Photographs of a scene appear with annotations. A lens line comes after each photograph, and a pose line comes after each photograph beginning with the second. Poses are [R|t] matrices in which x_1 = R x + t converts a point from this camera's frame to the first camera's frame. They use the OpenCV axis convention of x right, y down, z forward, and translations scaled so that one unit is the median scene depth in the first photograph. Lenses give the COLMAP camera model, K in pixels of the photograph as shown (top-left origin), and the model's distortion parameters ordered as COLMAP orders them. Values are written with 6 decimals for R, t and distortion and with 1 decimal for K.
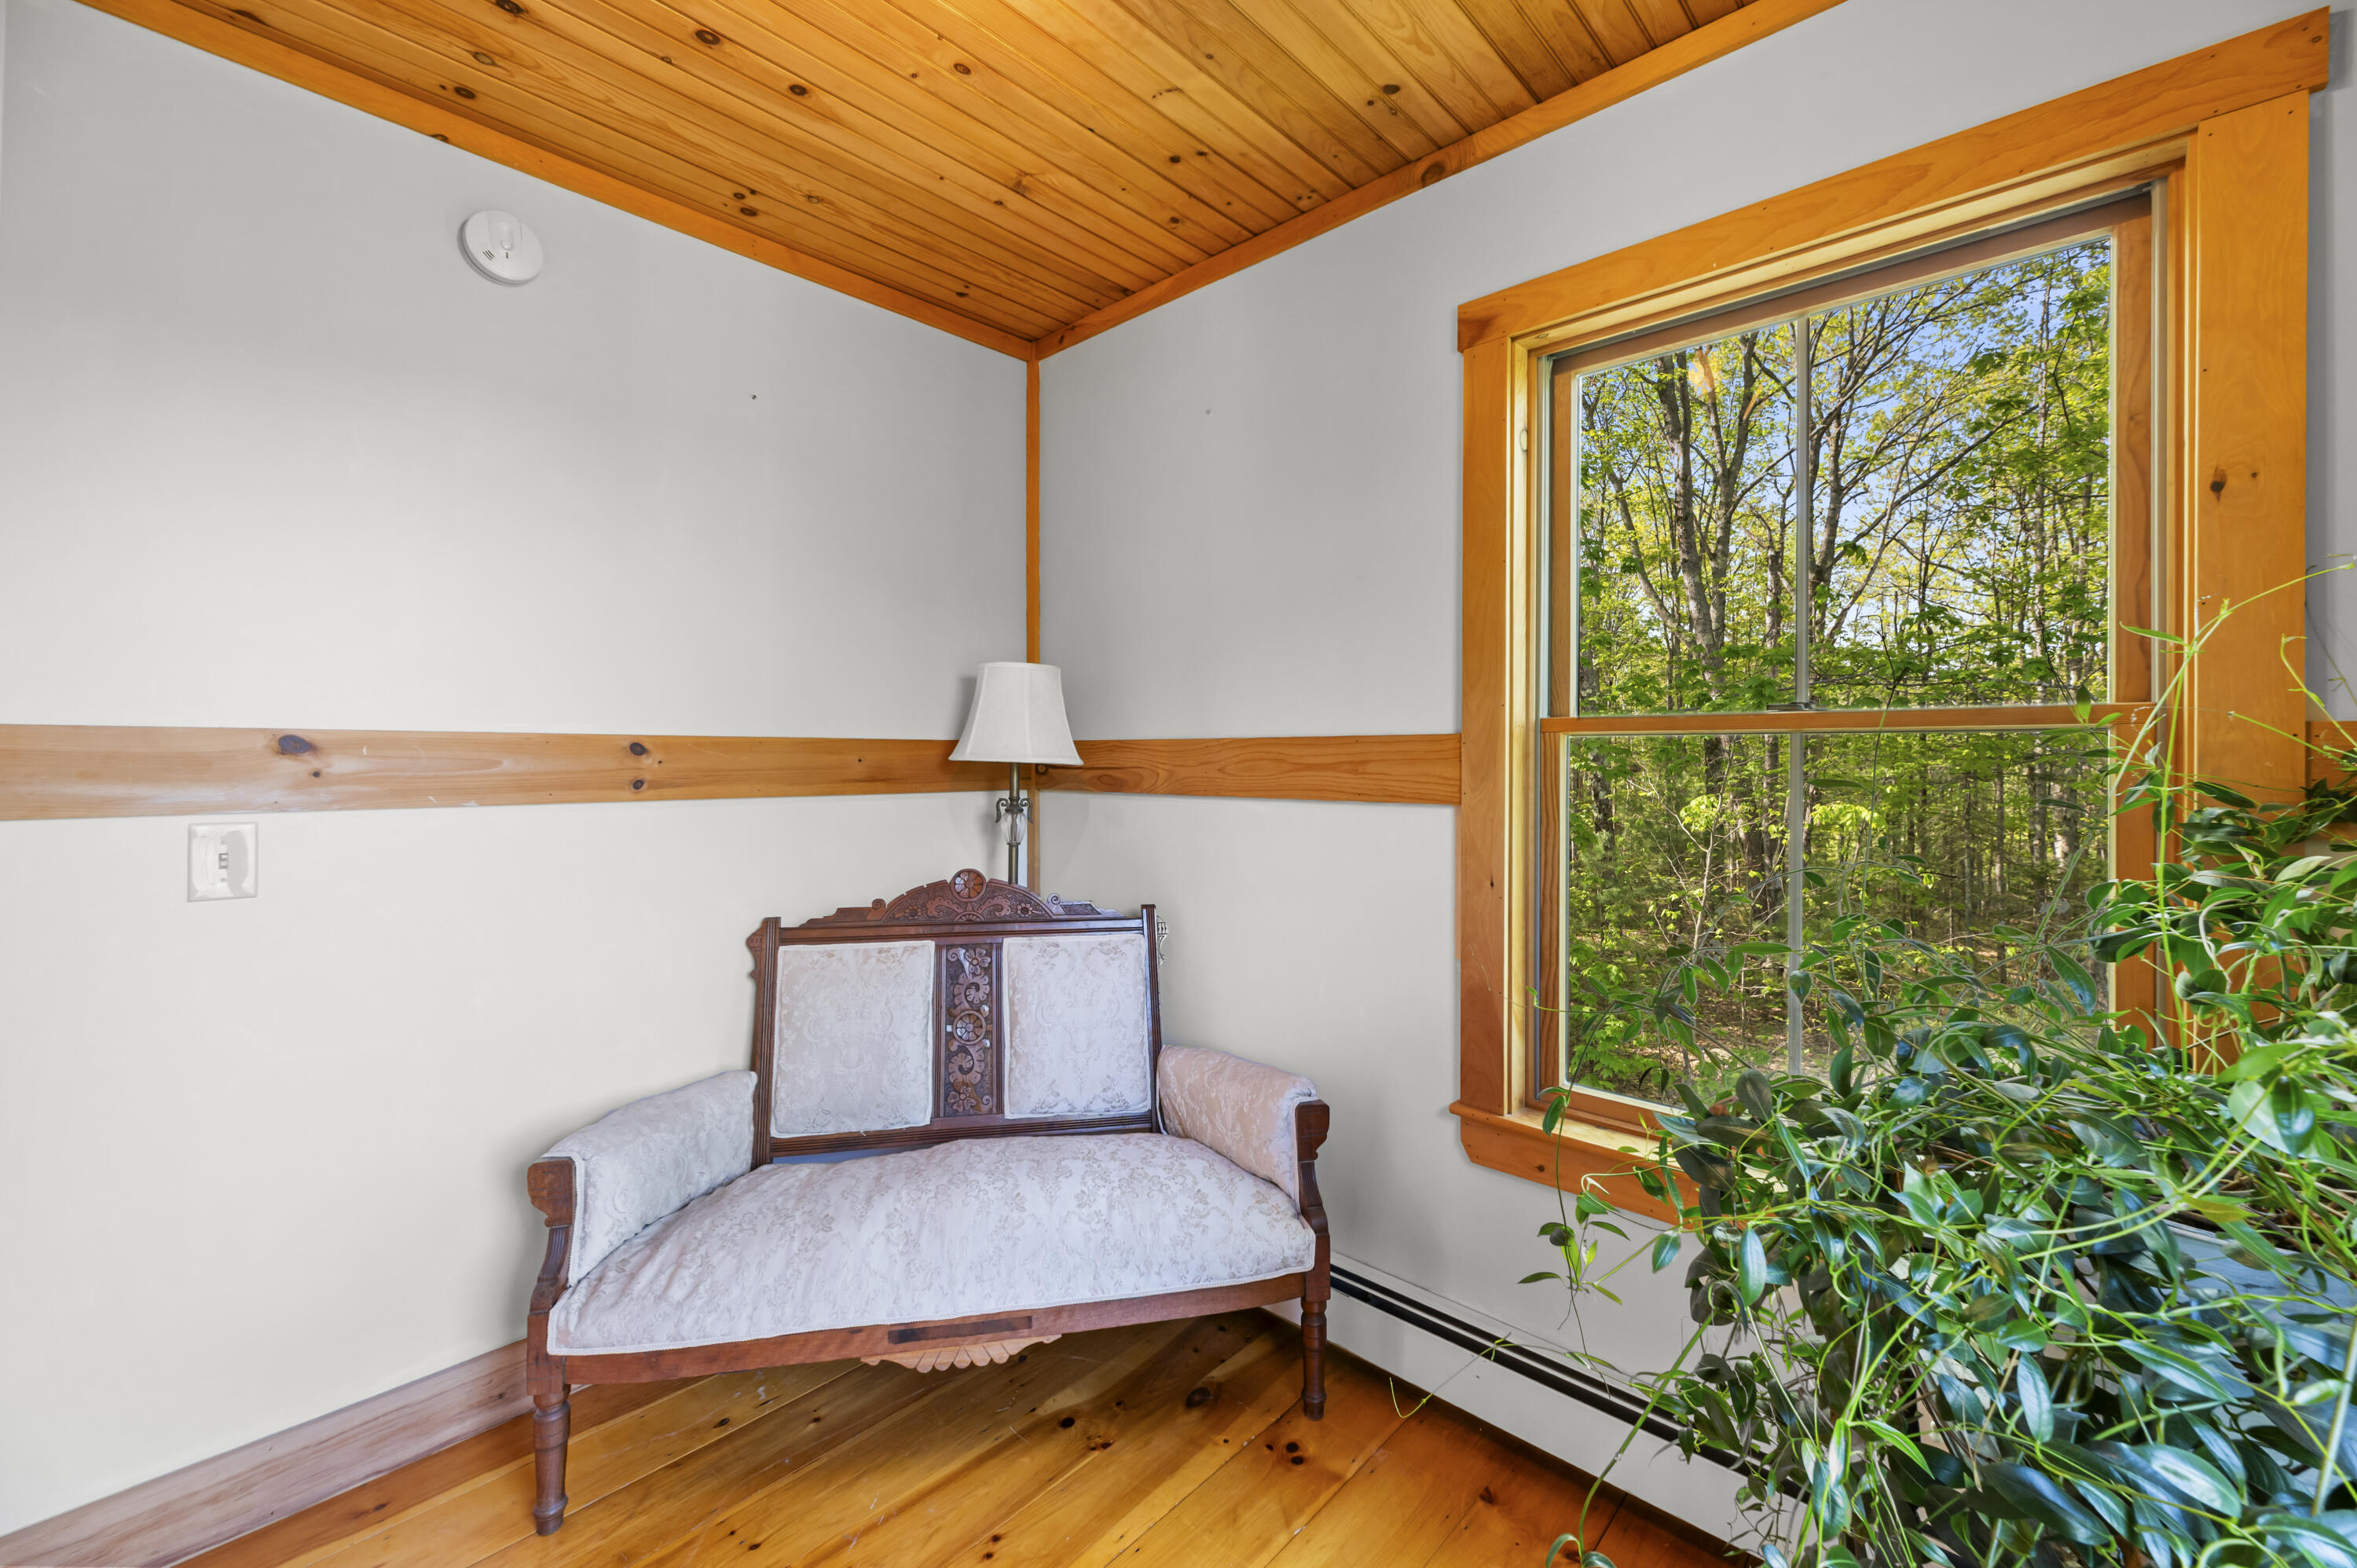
lens RADIAL K [[956.2, 0, 1192.4], [0, 956.2, 754.1], [0, 0, 1]] dist [0.001138, -0.000059]
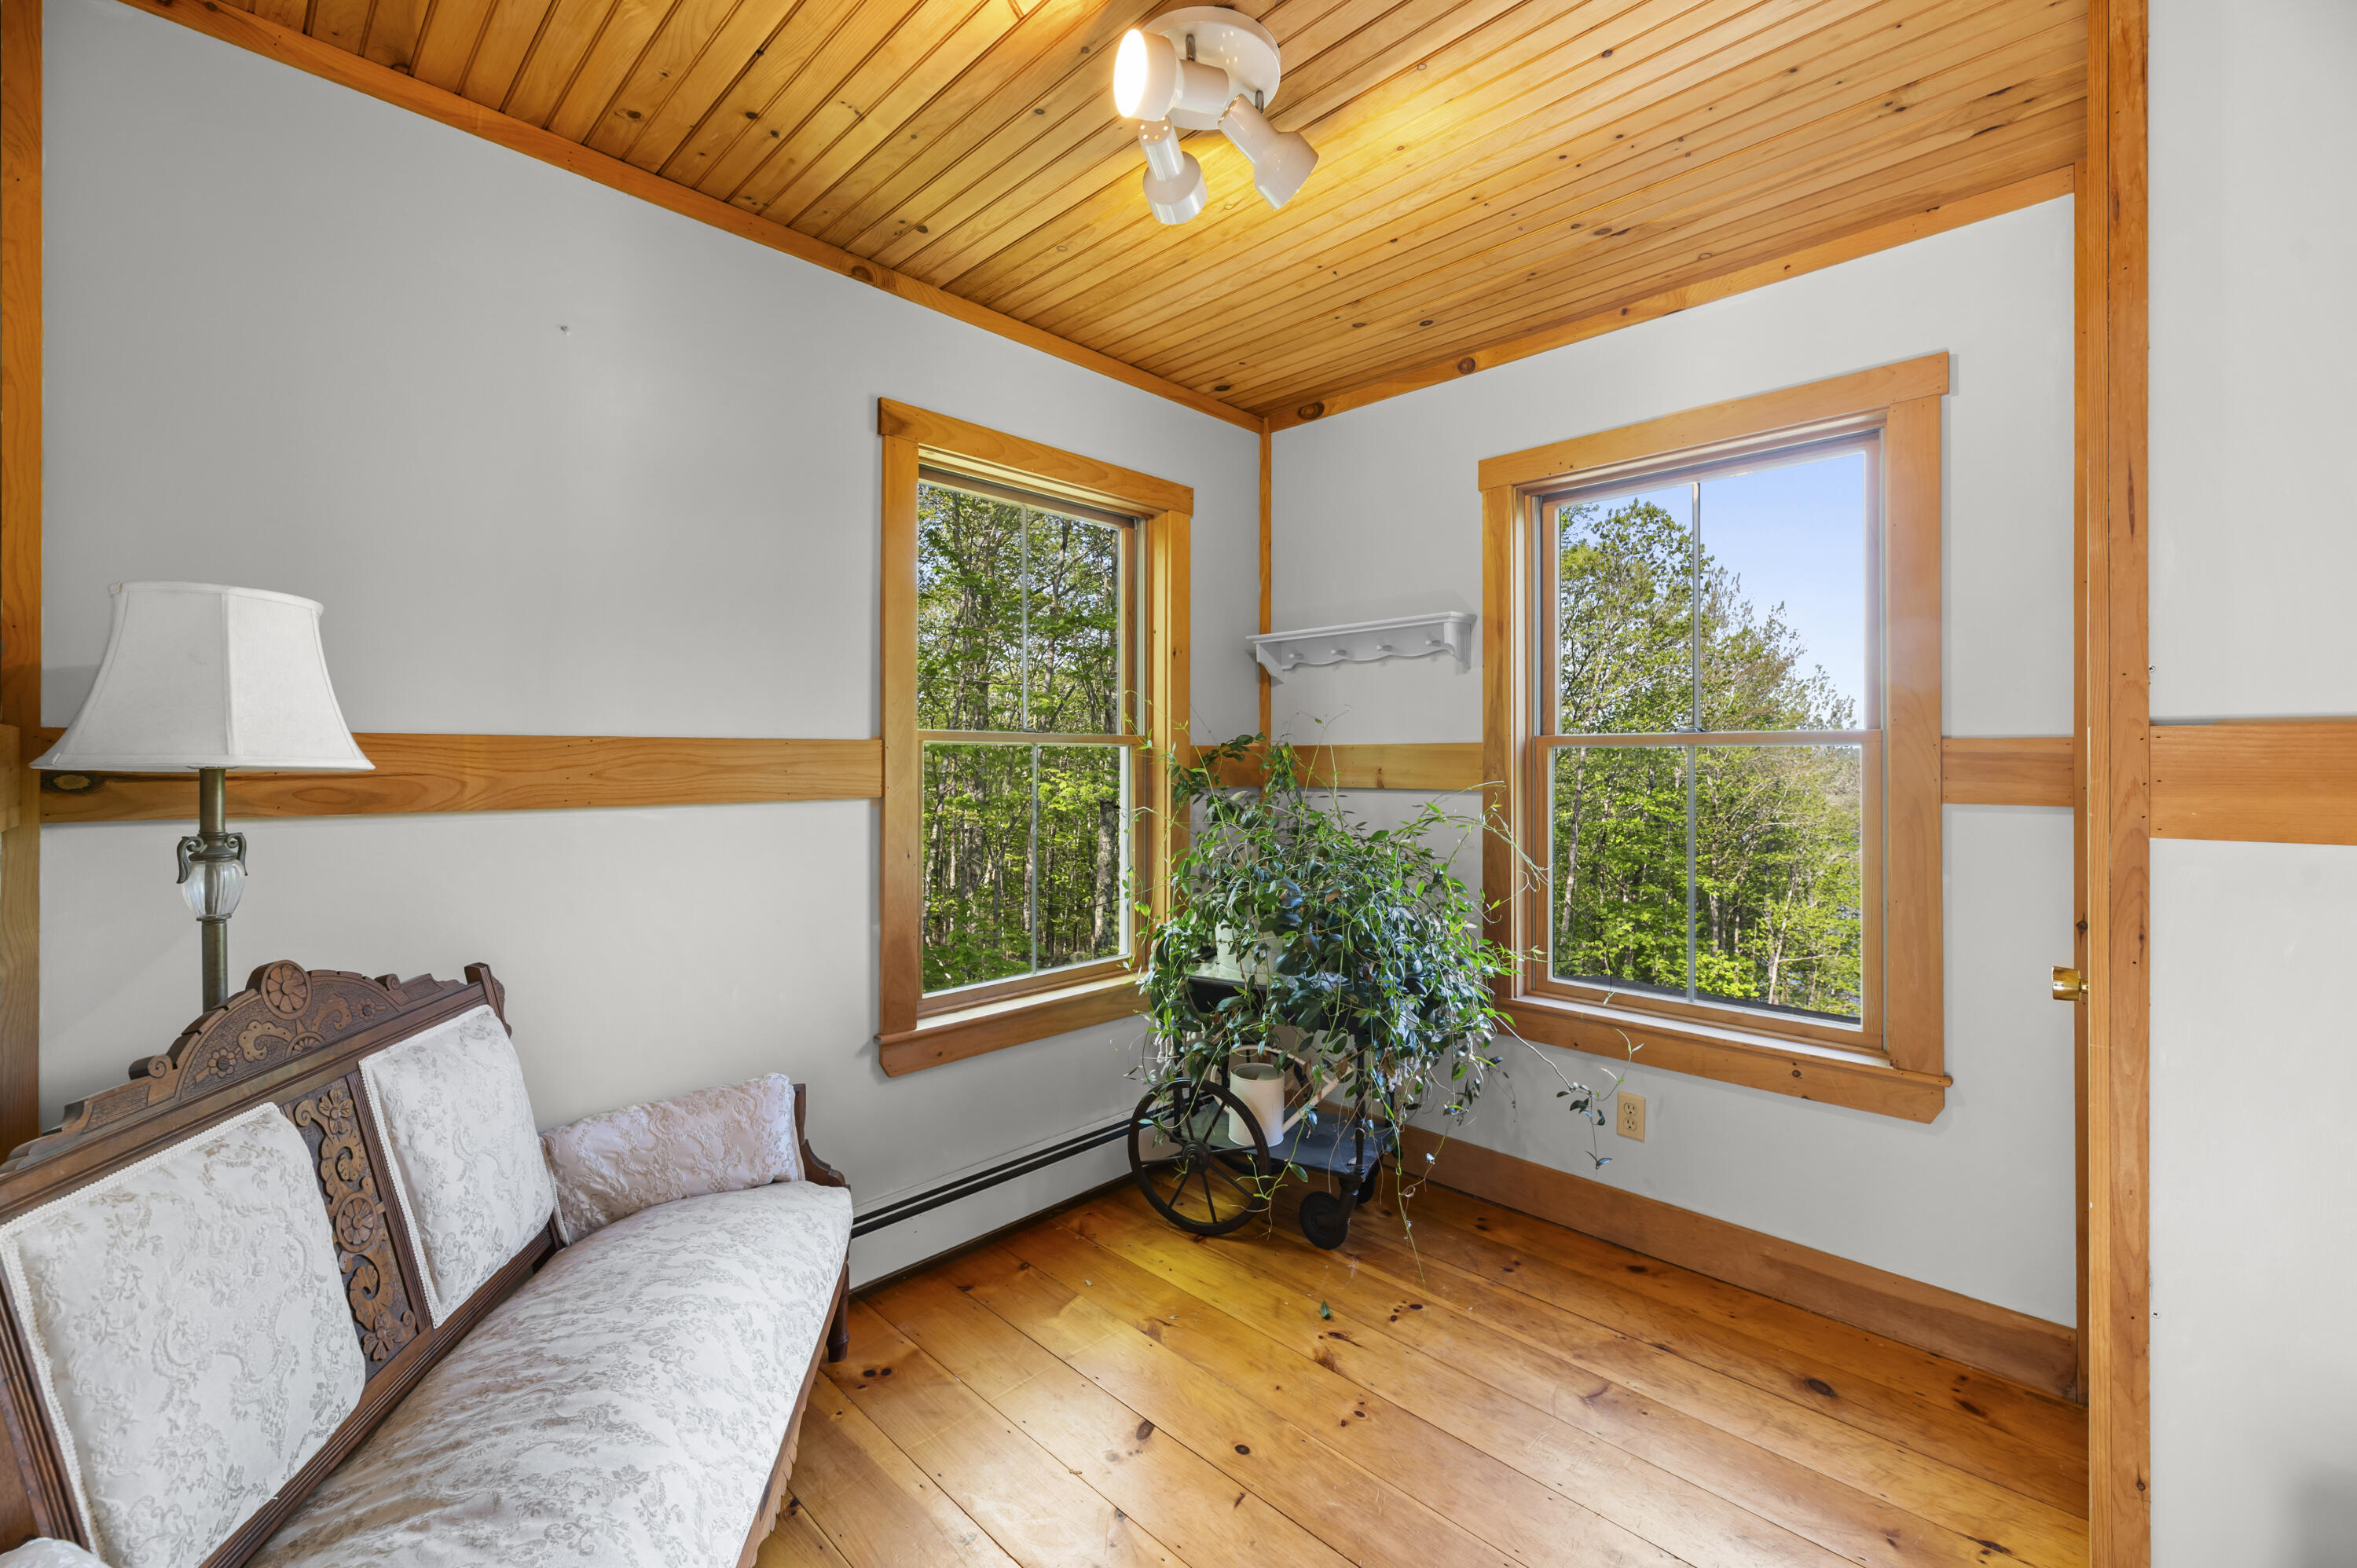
lens RADIAL K [[967.2, 0, 1197.4], [0, 967.2, 752.6], [0, 0, 1]] dist [0.000247, -0.000276]
pose [[0.012841, 0.005631, 0.999902, -0.911487], [-0.001838, 0.999983, -0.005608, 0.001589], [-0.999916, -0.001766, 0.012851, 0.533135]]
